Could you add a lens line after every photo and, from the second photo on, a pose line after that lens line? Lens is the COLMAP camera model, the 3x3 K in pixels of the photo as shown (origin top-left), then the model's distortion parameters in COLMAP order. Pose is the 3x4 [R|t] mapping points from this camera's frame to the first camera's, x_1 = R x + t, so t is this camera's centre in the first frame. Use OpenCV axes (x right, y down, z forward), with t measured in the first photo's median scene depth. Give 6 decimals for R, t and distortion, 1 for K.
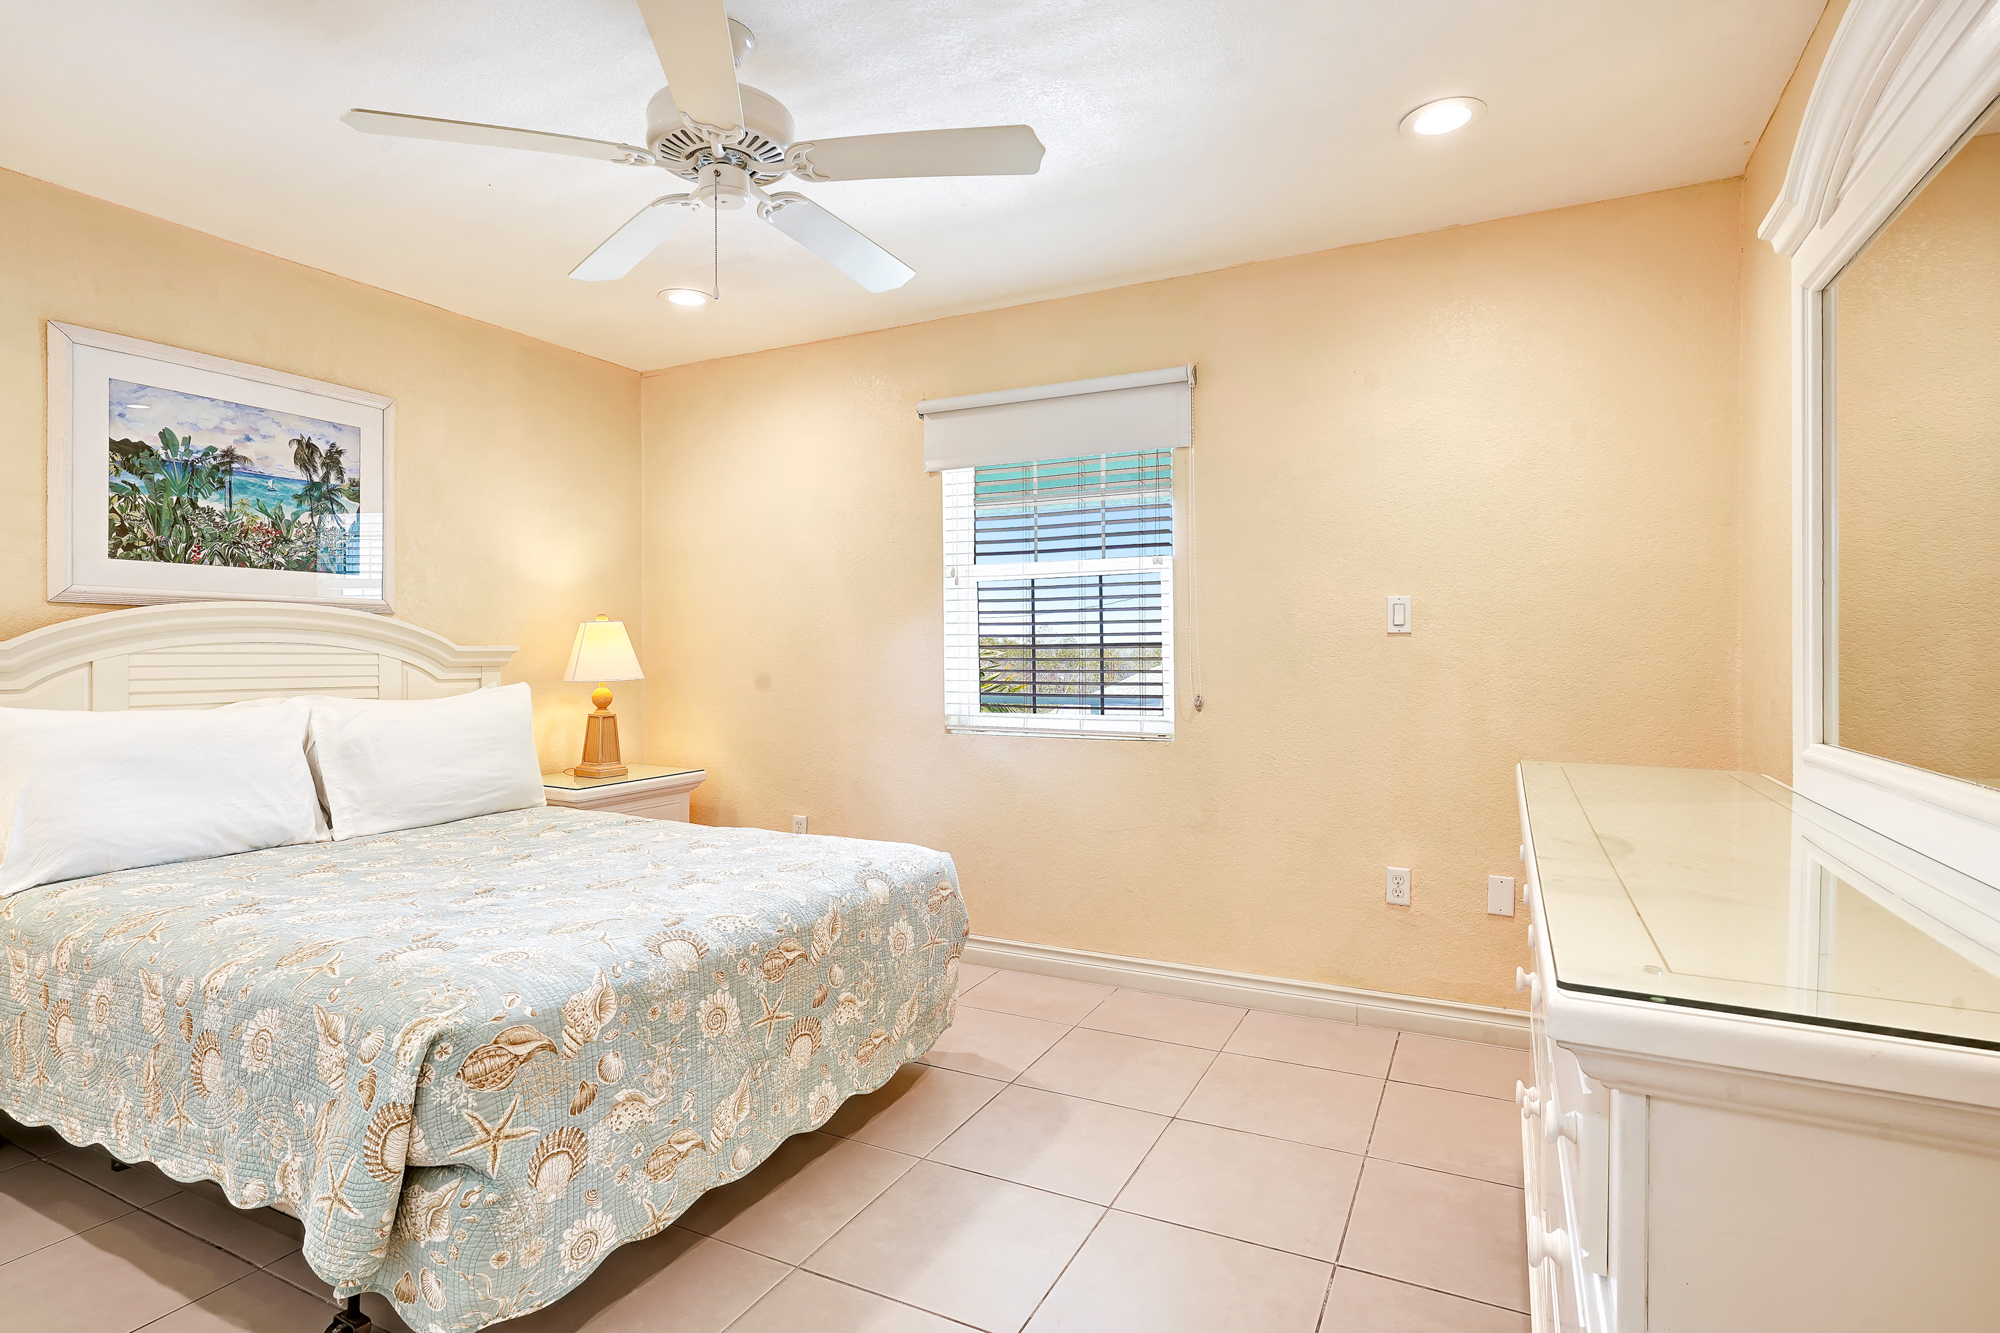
lens RADIAL K [[989.7, 0, 1009.8], [0, 989.7, 657.5], [0, 0, 1]] dist [-0.005343, -0.000058]
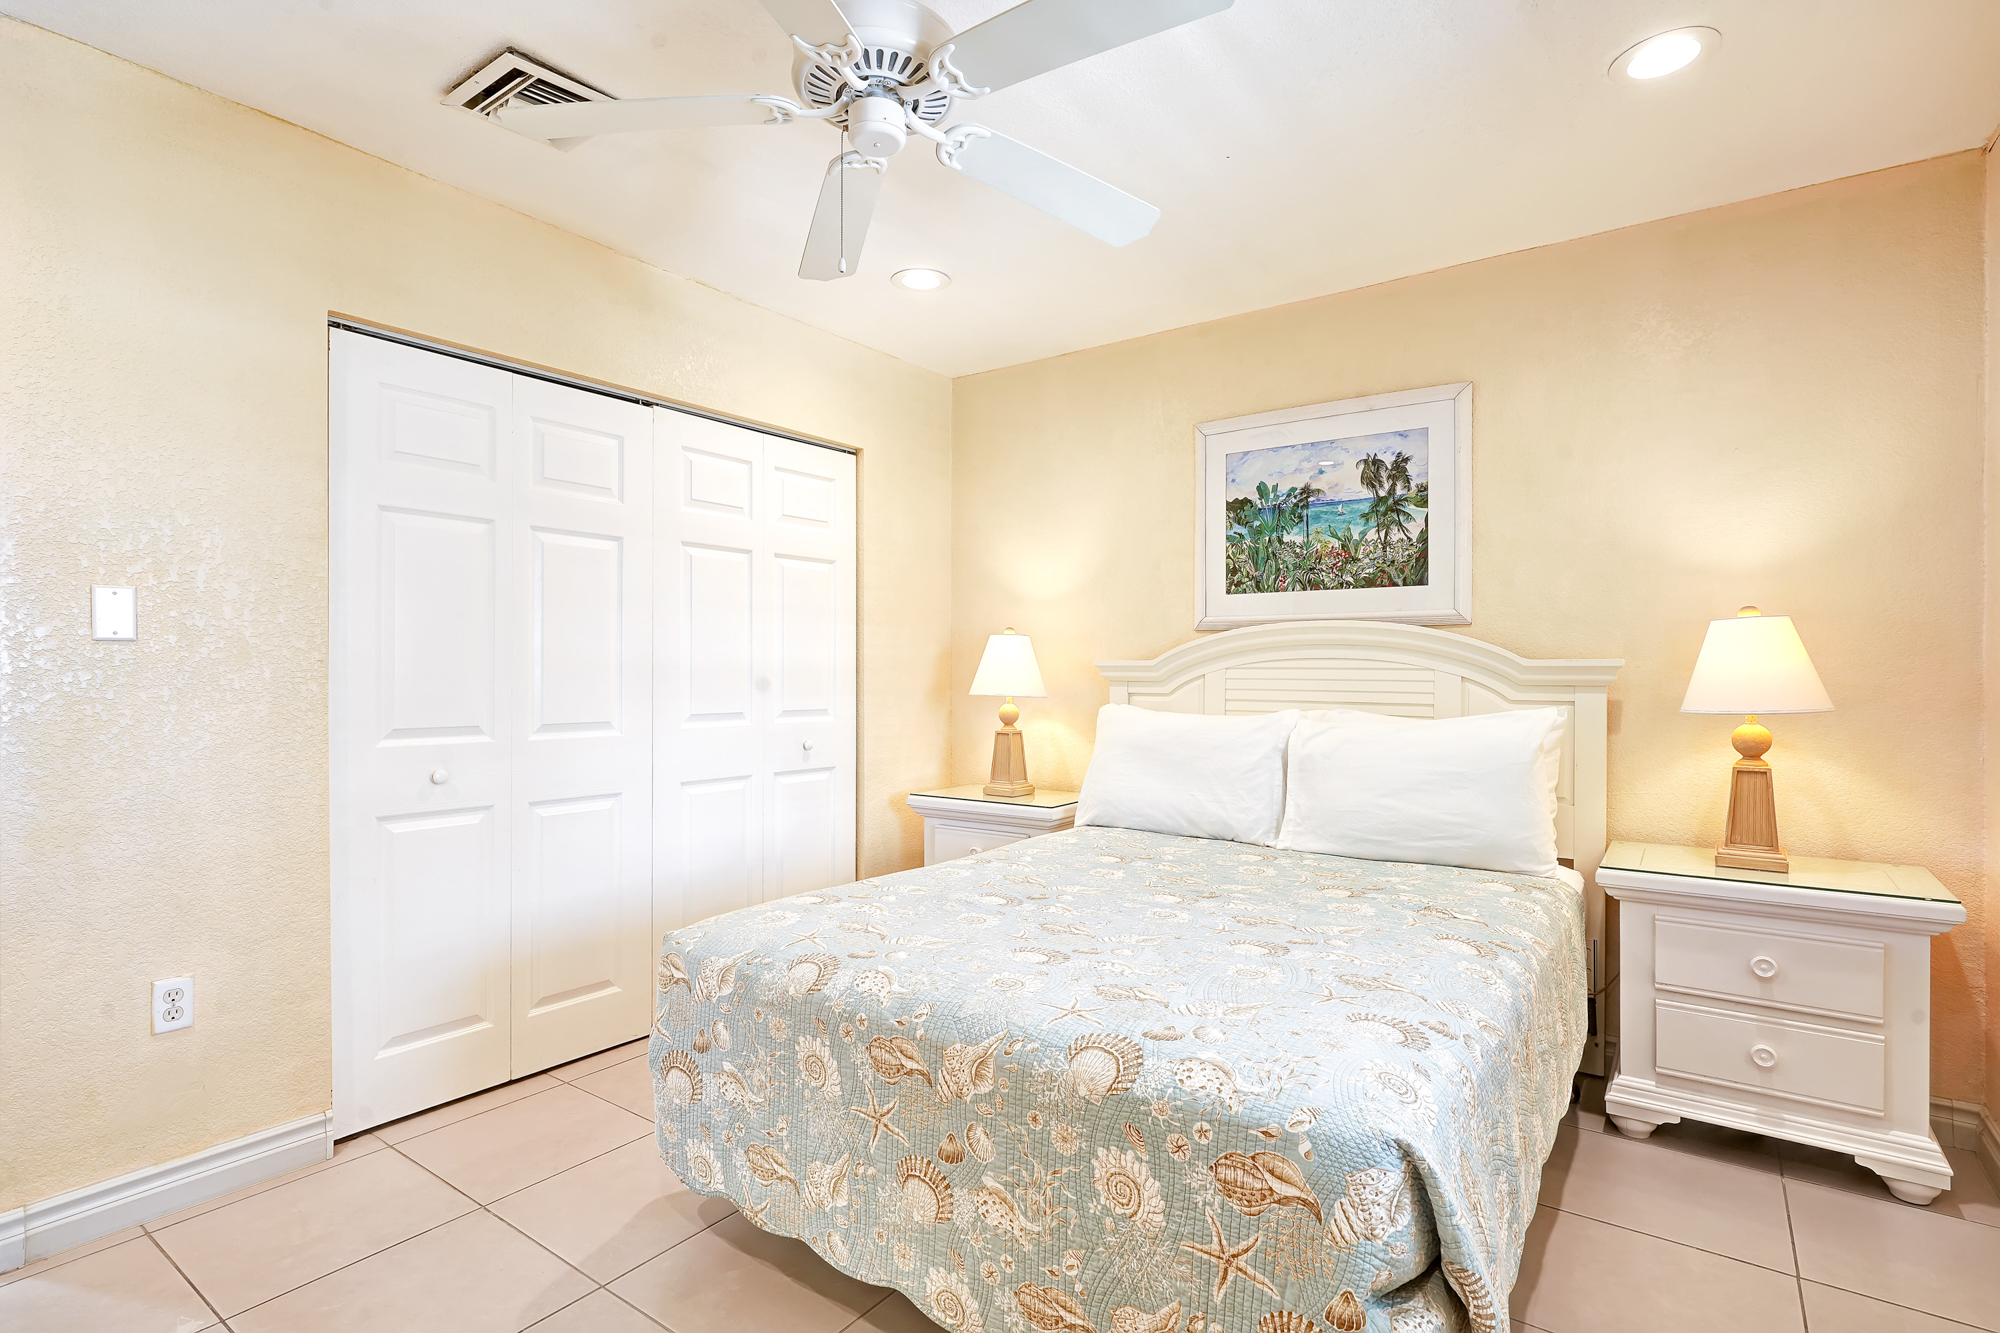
lens RADIAL K [[989.7, 0, 1012.3], [0, 989.7, 674.0], [0, 0, 1]] dist [-0.005343, -0.000058]
pose [[-0.166880, 0.008271, -0.985943, 0.390823], [-0.004518, 0.999948, 0.009154, -0.006806], [0.985967, 0.005982, -0.166834, 0.902824]]
